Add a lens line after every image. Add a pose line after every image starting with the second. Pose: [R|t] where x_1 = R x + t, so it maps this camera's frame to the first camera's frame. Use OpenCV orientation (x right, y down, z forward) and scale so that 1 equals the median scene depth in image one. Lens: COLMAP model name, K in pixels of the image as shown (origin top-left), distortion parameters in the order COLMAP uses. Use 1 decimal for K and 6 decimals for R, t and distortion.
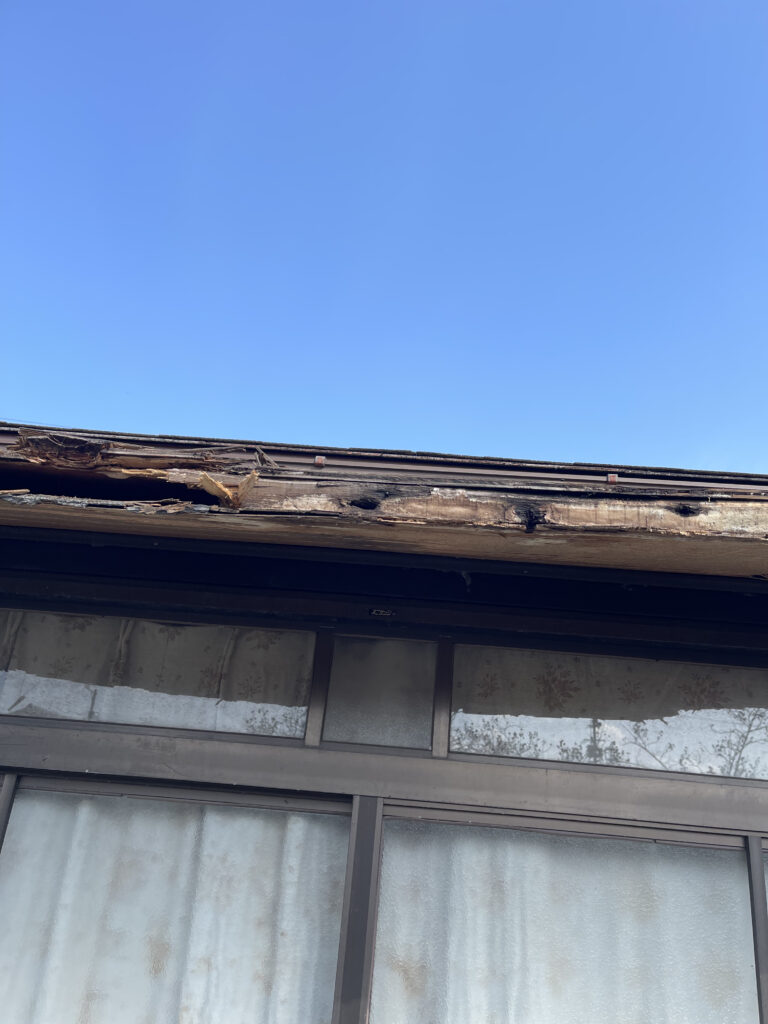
lens RADIAL K [[773.3, 0, 388.9], [0, 773.3, 512.8], [0, 0, 1]] dist [0.065128, -0.087911]
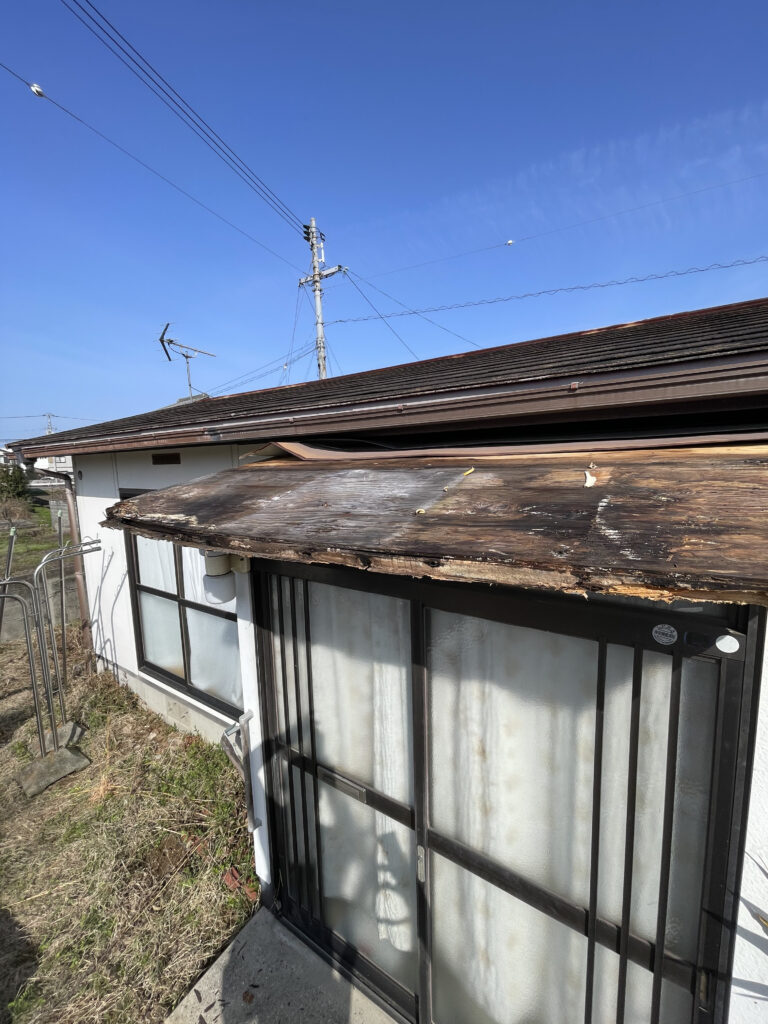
lens RADIAL K [[412.0, 0, 382.5], [0, 412.0, 511.2], [0, 0, 1]] dist [-0.003739, -0.000079]
pose [[0.827707, -0.042204, -0.559571, 0.541075], [0.318610, 0.856200, 0.406706, -0.350413], [0.461940, -0.514918, 0.722130, 0.208847]]
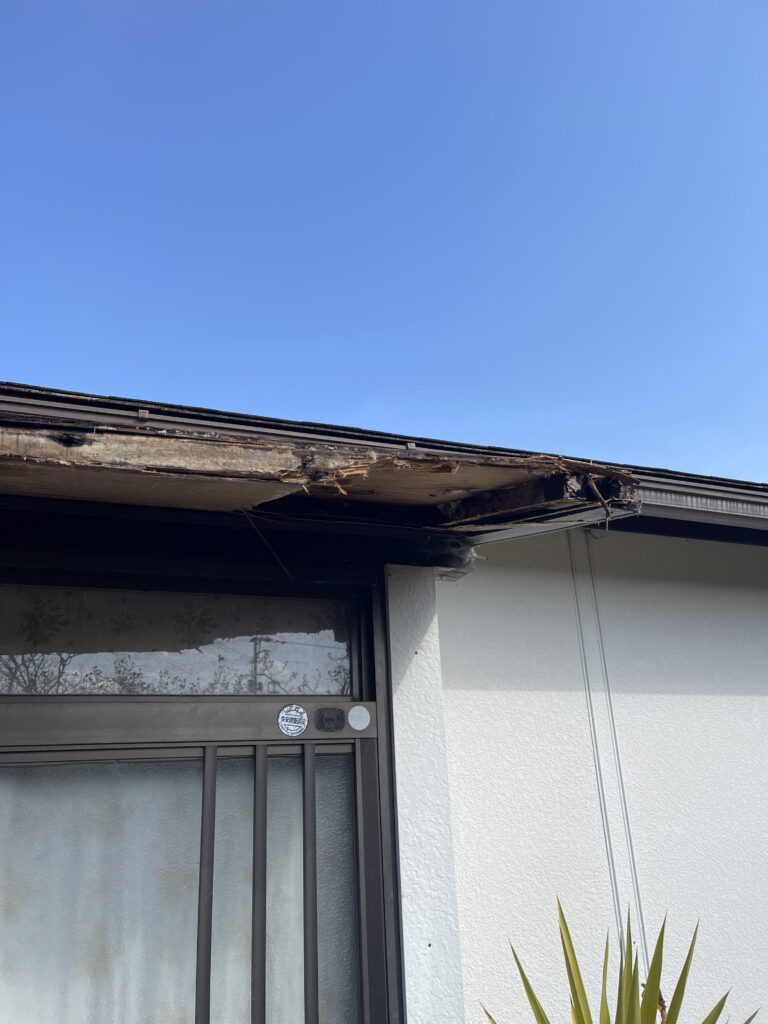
lens RADIAL K [[773.3, 0, 377.0], [0, 773.3, 522.3], [0, 0, 1]] dist [0.065128, -0.087911]
pose [[0.923130, 0.010011, 0.384359, 0.237295], [-0.042954, 0.996089, 0.077218, 0.004885], [-0.382082, -0.087792, 0.919949, -0.063109]]
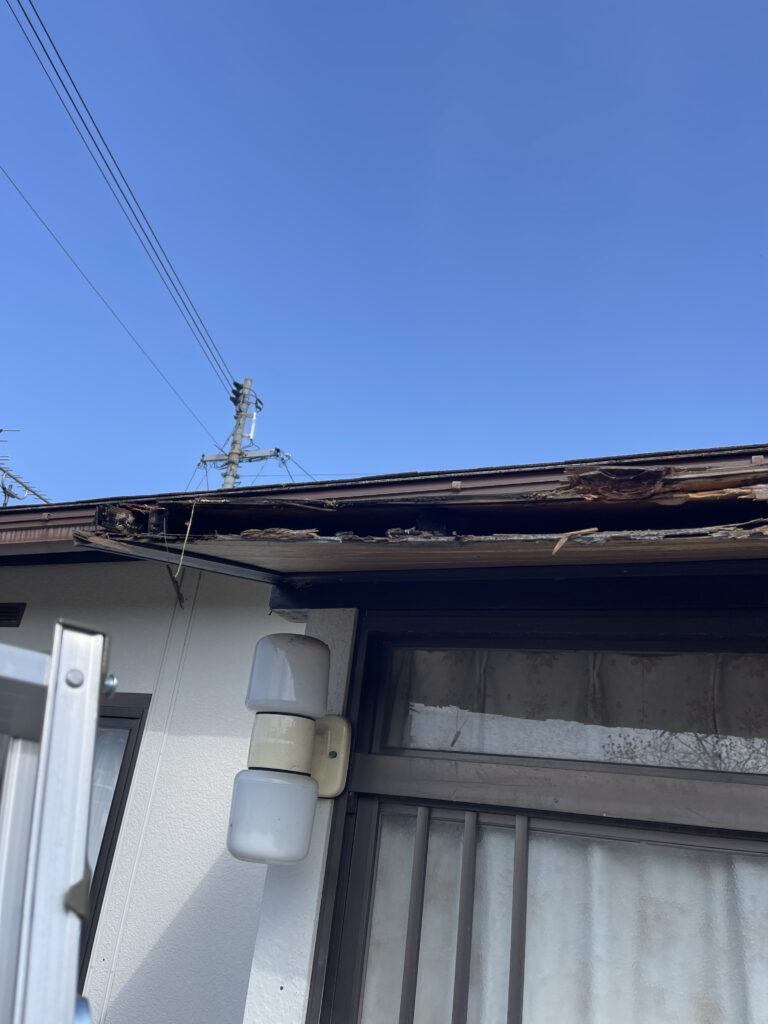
lens RADIAL K [[773.3, 0, 373.3], [0, 773.3, 503.0], [0, 0, 1]] dist [0.065128, -0.087911]
pose [[0.917150, -0.136405, -0.374472, -0.220931], [0.121231, 0.990565, -0.063906, -0.020395], [0.379656, 0.013213, 0.925033, 0.000127]]
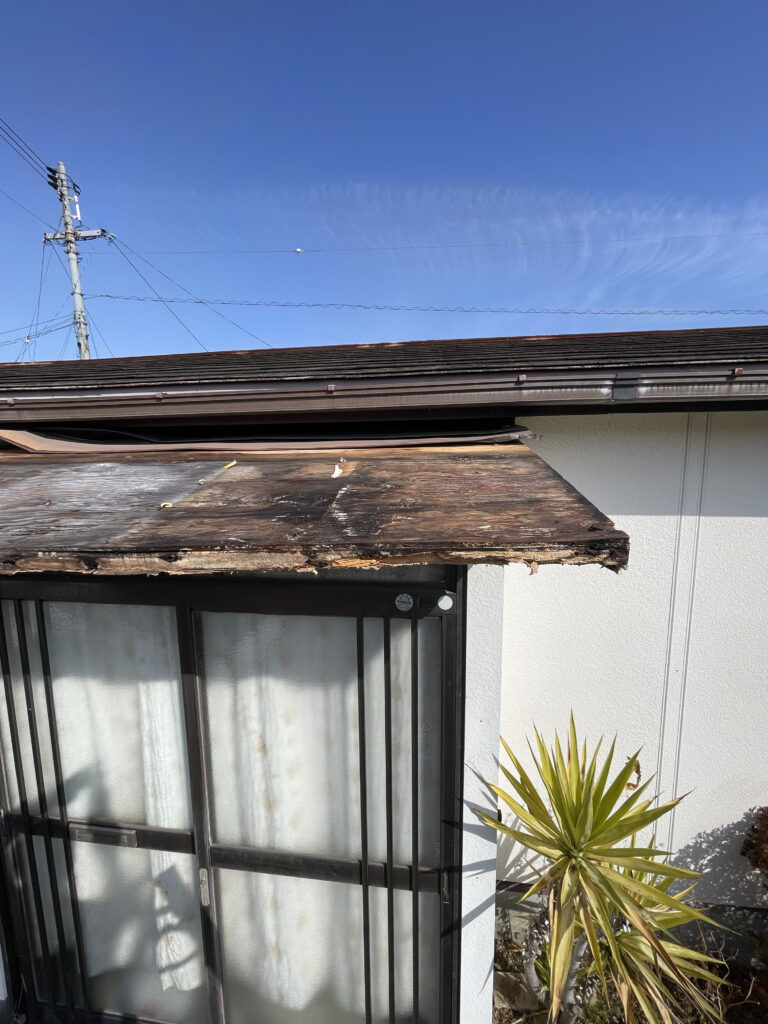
lens RADIAL K [[412.0, 0, 382.3], [0, 412.0, 512.2], [0, 0, 1]] dist [-0.003739, -0.000079]
pose [[0.988056, -0.082143, -0.130375, 0.630081], [0.137969, 0.848384, 0.511086, -0.315165], [0.068626, -0.522969, 0.849584, 0.213673]]
